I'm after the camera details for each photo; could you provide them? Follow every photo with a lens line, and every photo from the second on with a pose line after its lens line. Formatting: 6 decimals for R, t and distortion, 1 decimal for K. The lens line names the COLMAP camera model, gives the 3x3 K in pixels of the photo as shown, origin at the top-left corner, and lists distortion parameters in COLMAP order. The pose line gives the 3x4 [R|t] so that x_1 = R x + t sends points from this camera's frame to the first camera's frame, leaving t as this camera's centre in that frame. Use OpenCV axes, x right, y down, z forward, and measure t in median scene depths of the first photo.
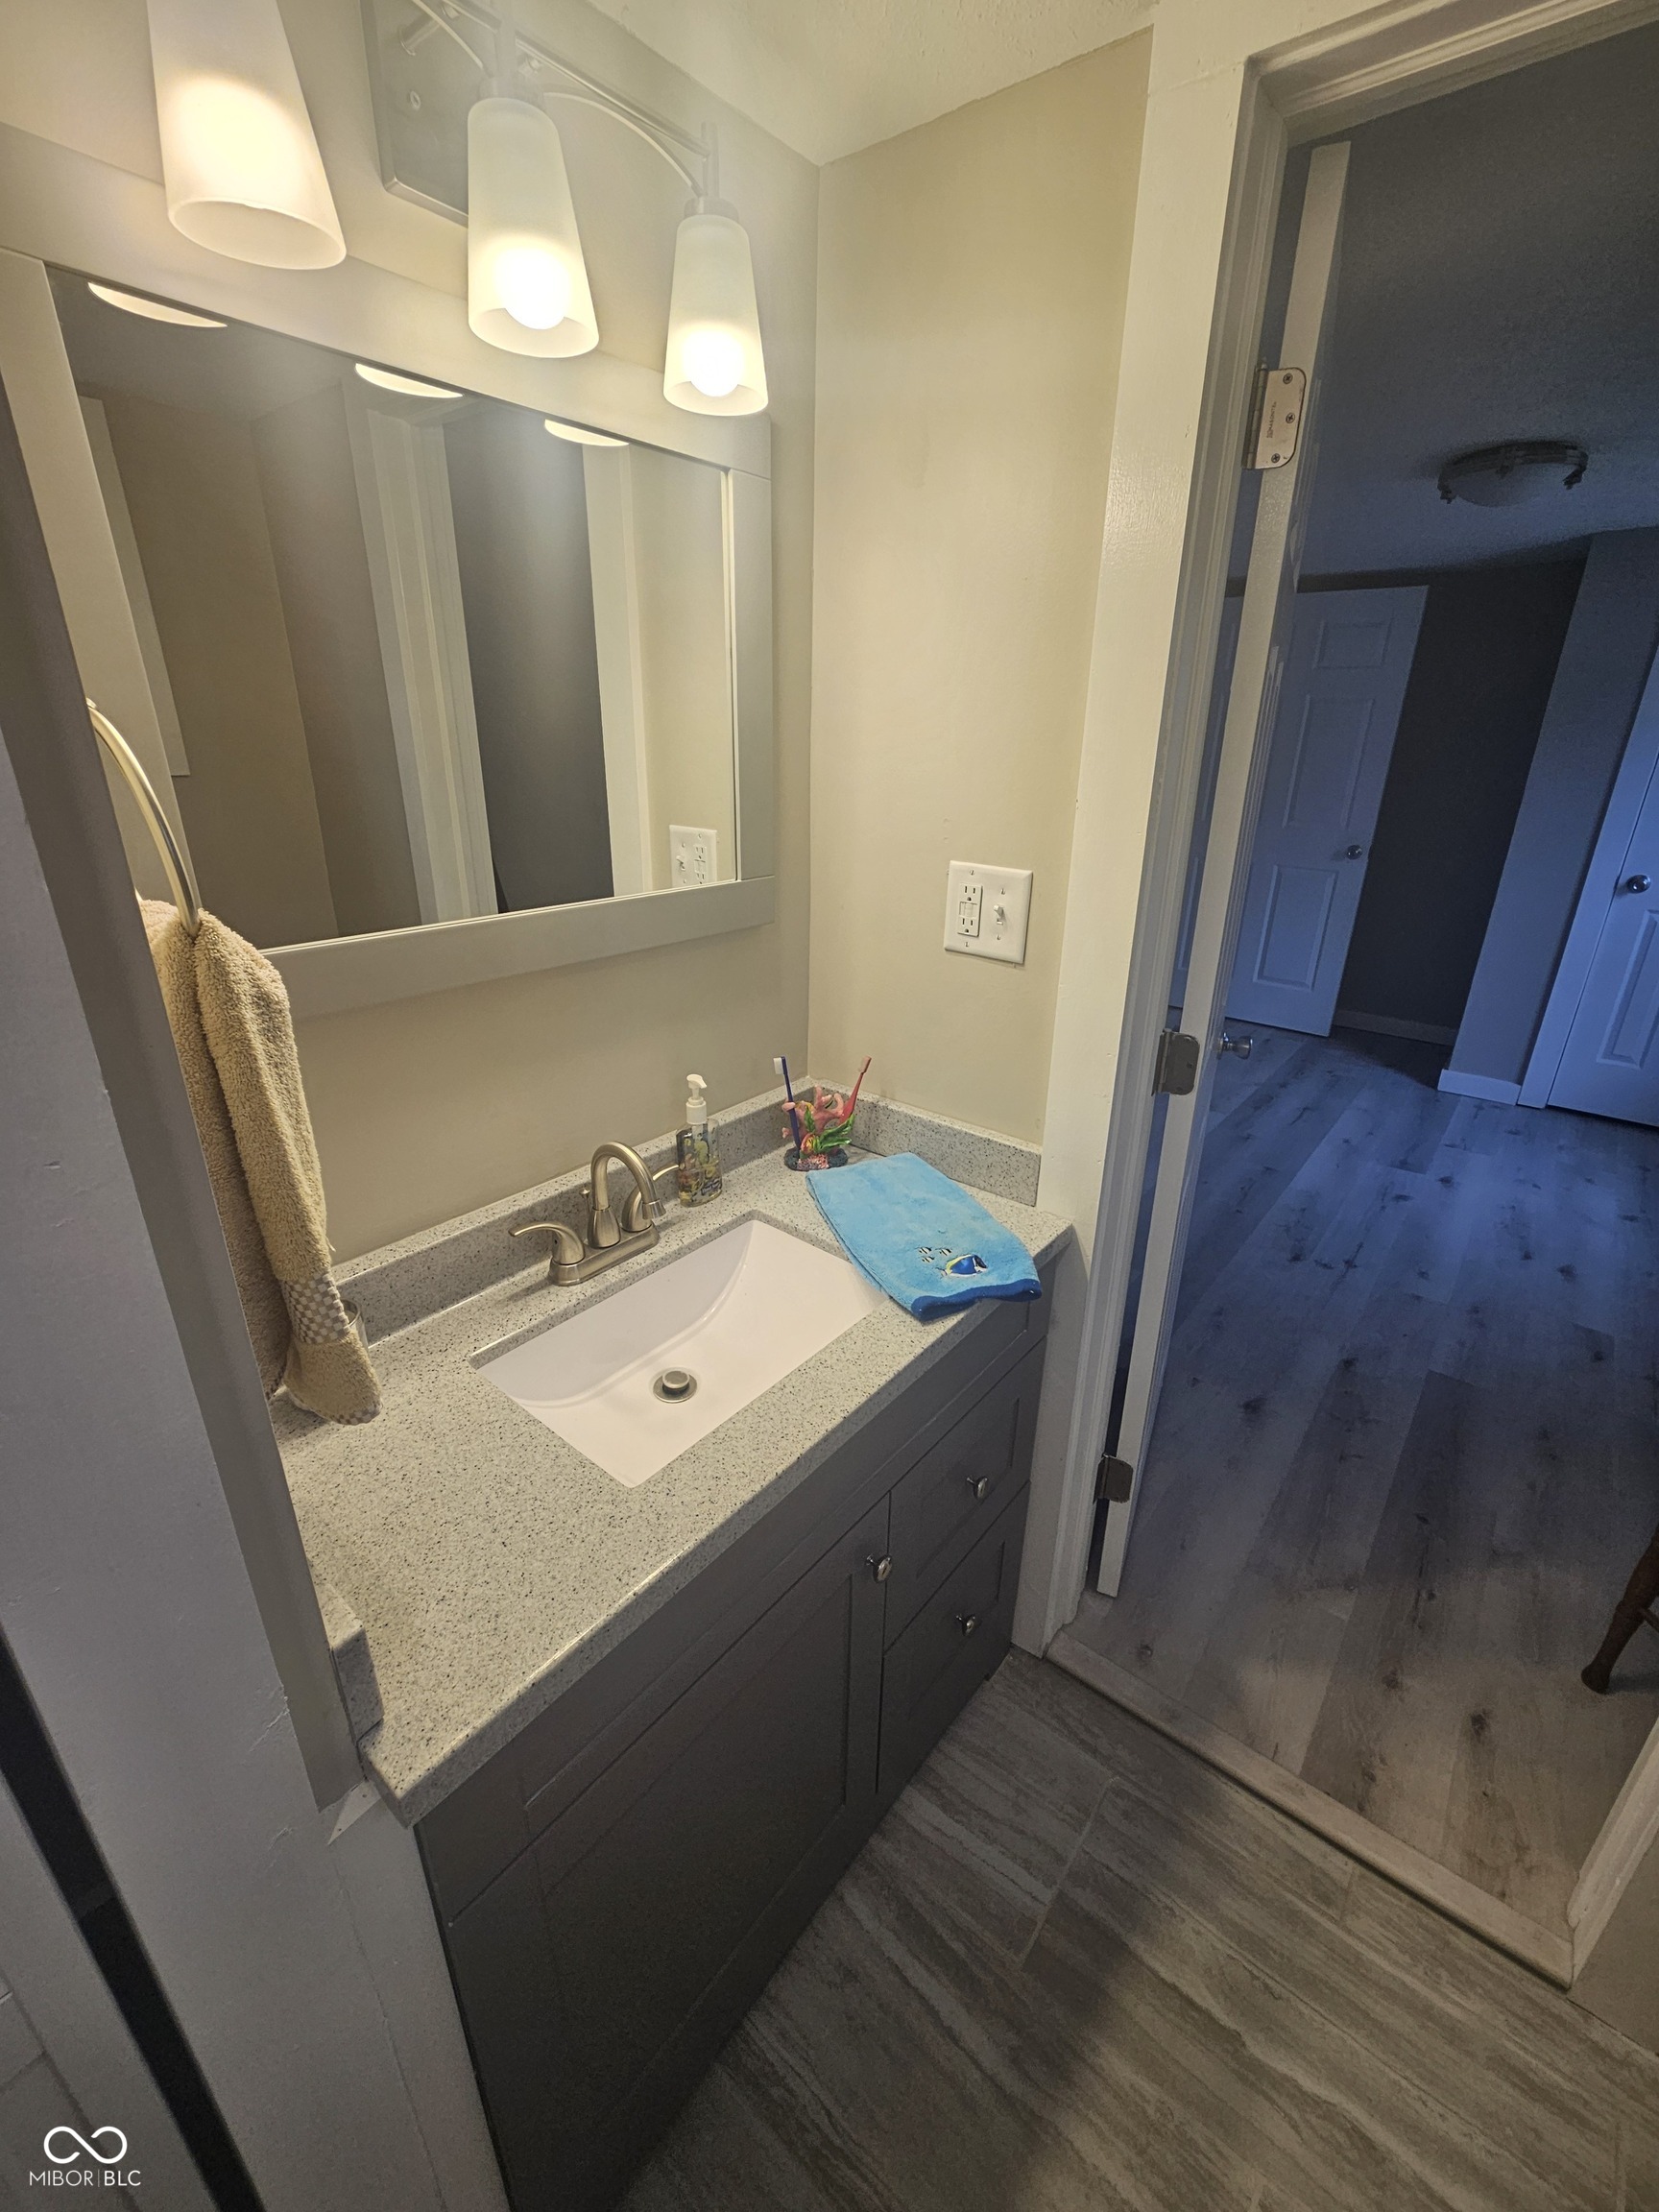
lens RADIAL K [[914.5, 0, 846.5], [0, 914.5, 1089.2], [0, 0, 1]] dist [-0.002497, 0.002100]
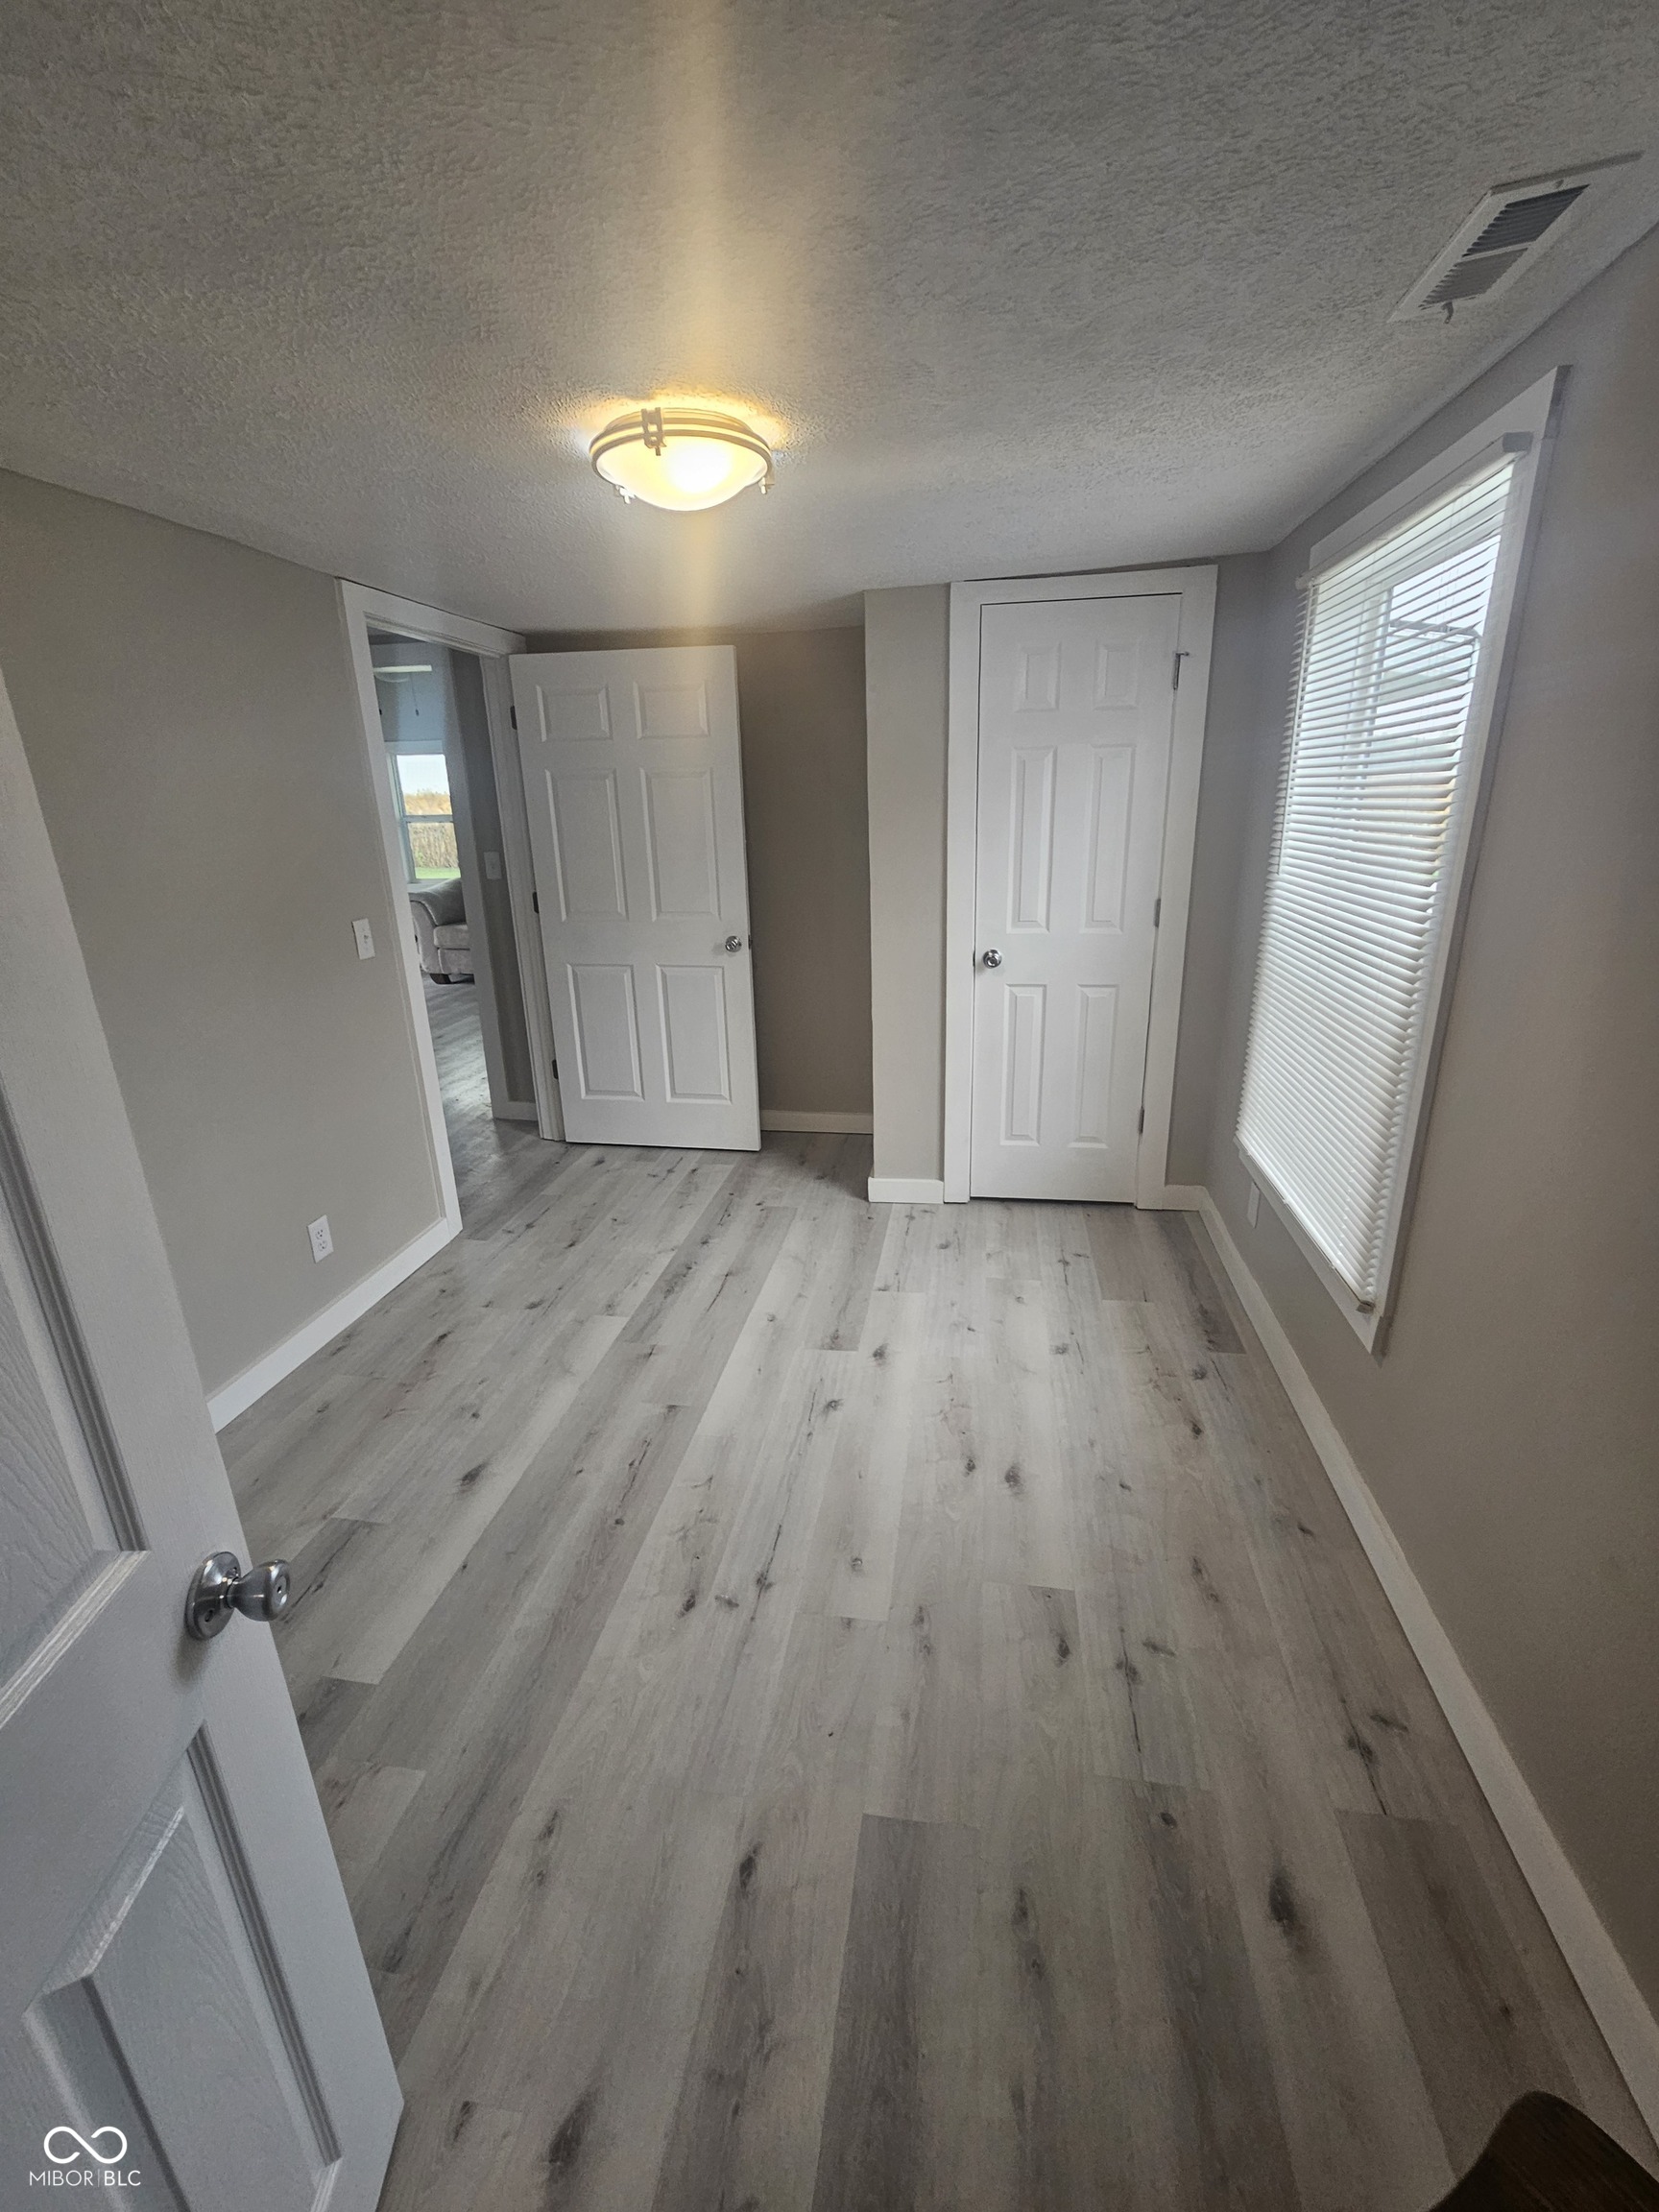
lens RADIAL K [[914.5, 0, 846.5], [0, 914.5, 1089.2], [0, 0, 1]] dist [-0.002497, 0.002100]
pose [[0.865348, -0.185944, 0.465401, 0.276967], [0.217303, 0.976002, -0.014096, -0.113370], [-0.451611, 0.113331, 0.884988, 0.254062]]
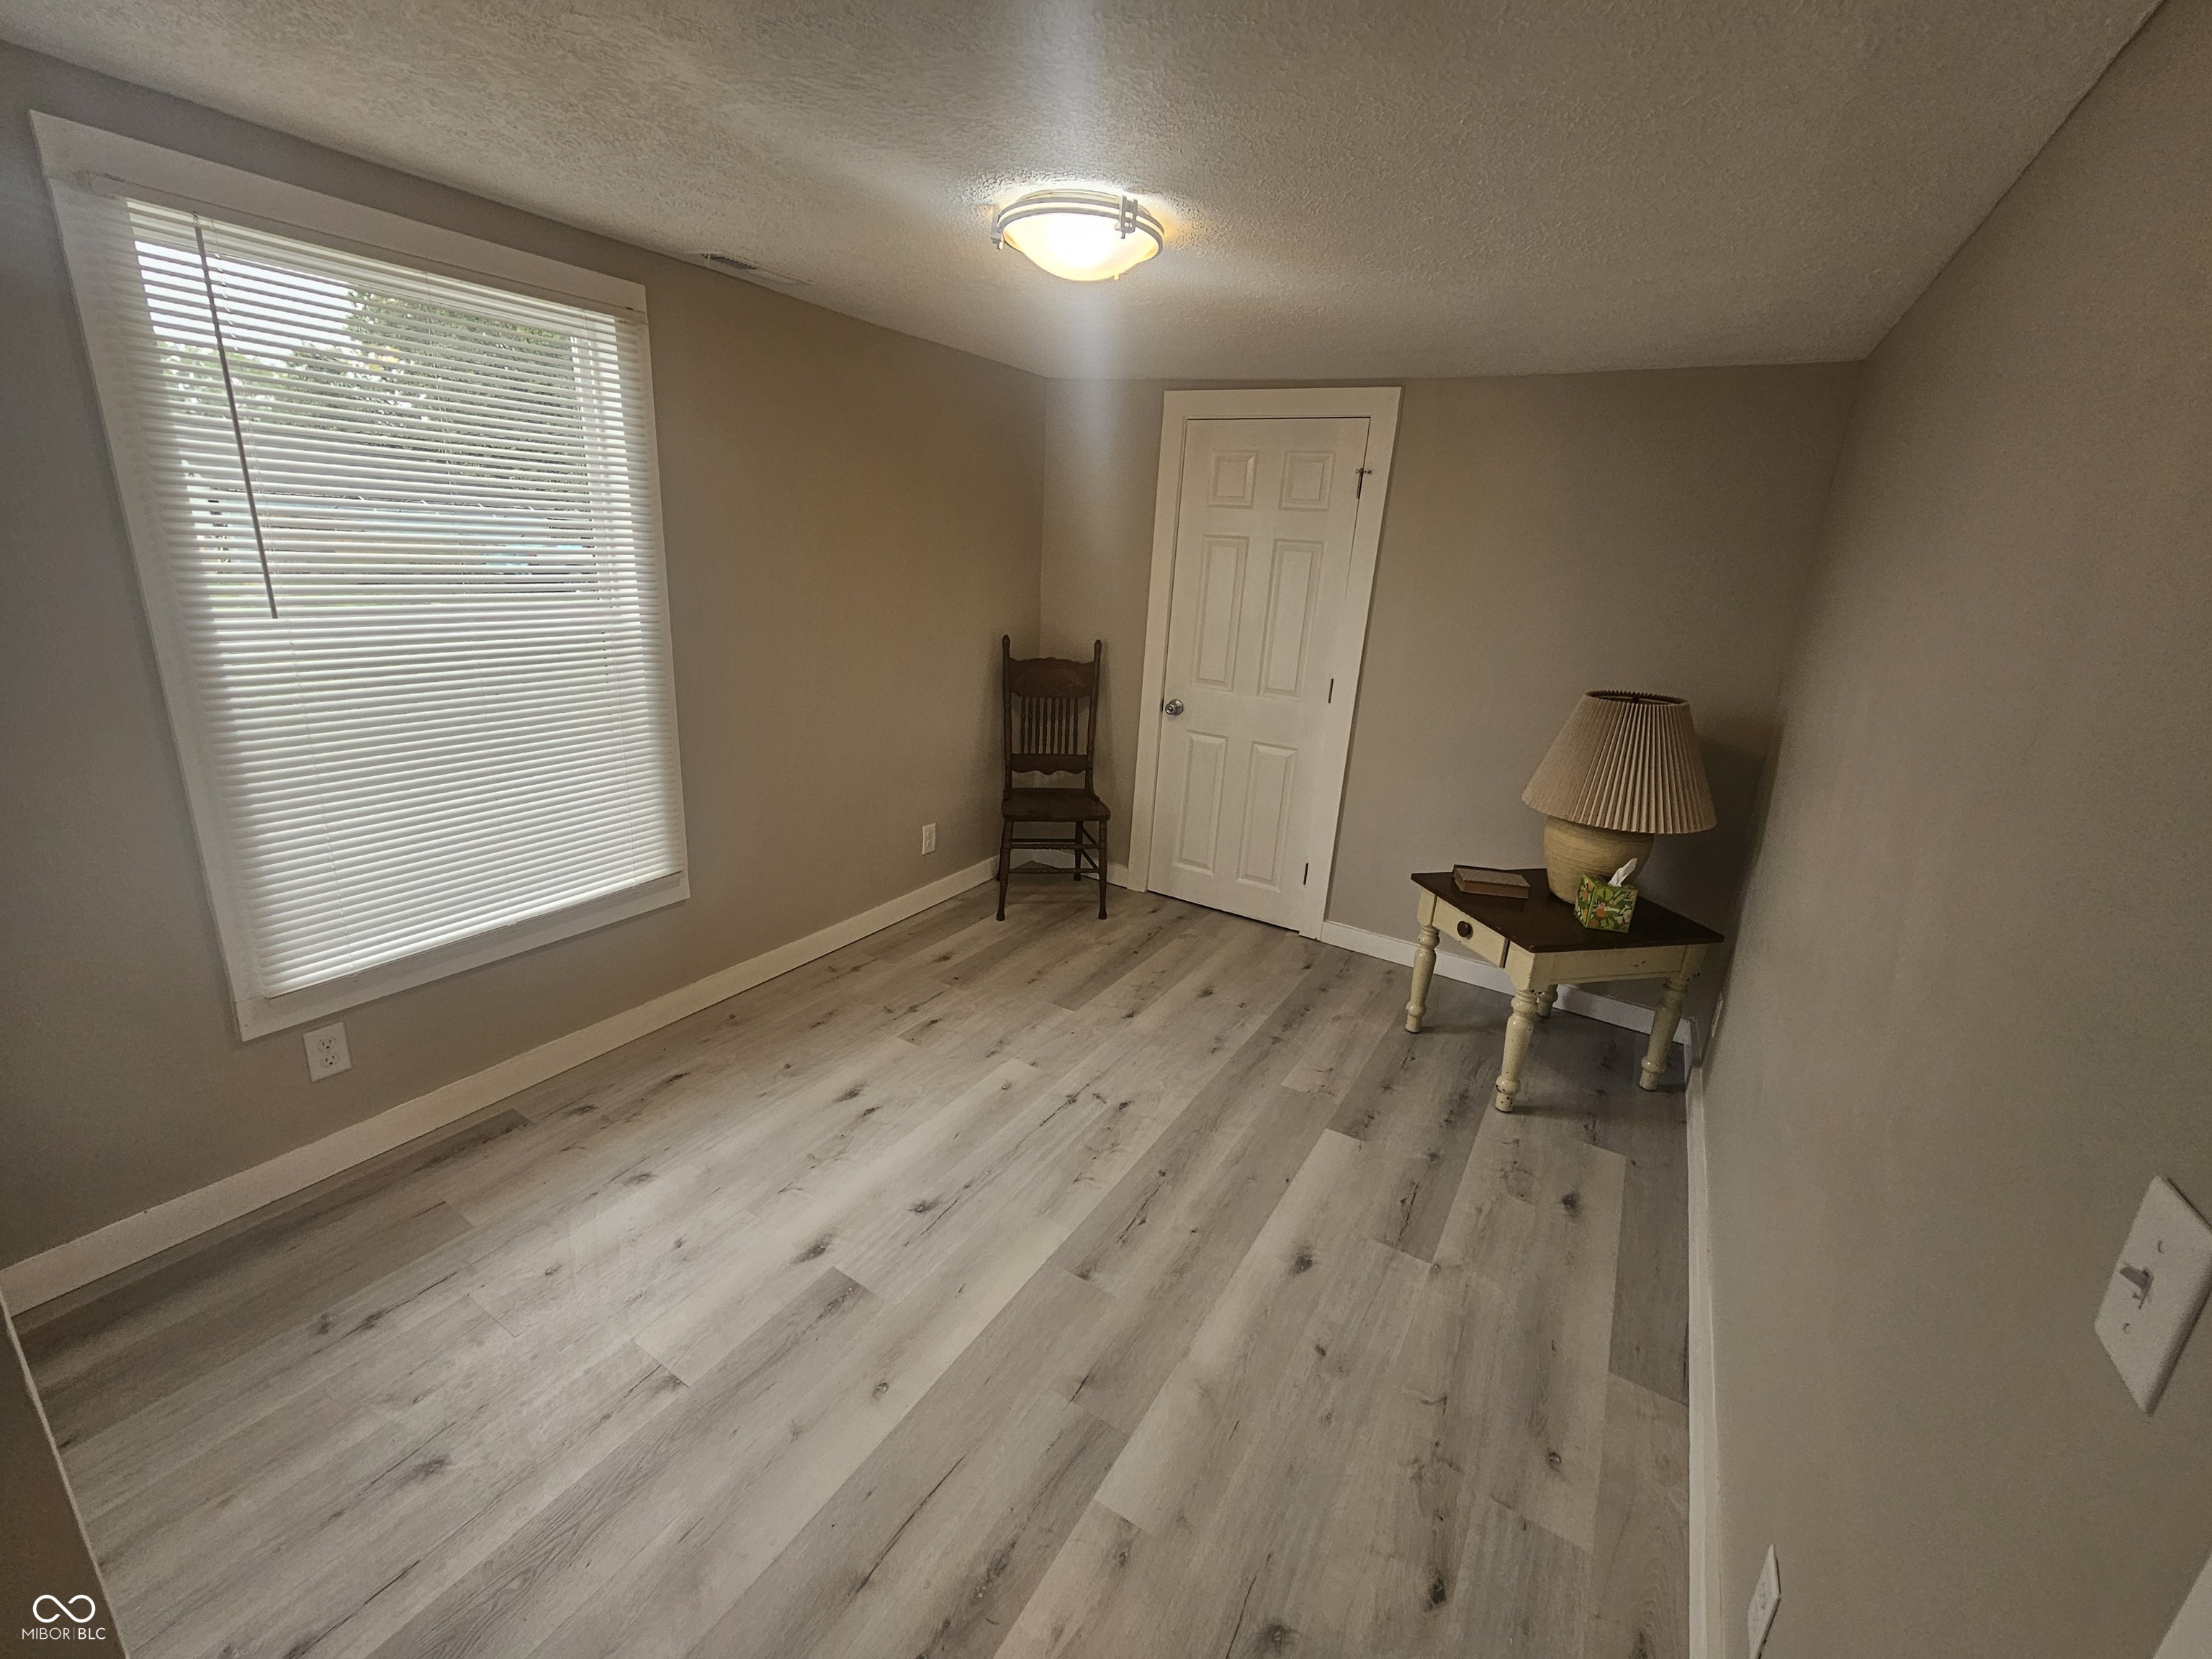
lens RADIAL K [[911.7, 0, 1094.9], [0, 911.7, 814.2], [0, 0, 1]] dist [-0.001947, -0.000329]
pose [[-0.989960, -0.035360, -0.136854, 0.520637], [-0.112913, 0.780263, 0.615175, -0.493682], [0.085029, 0.624451, -0.776422, 1.213464]]
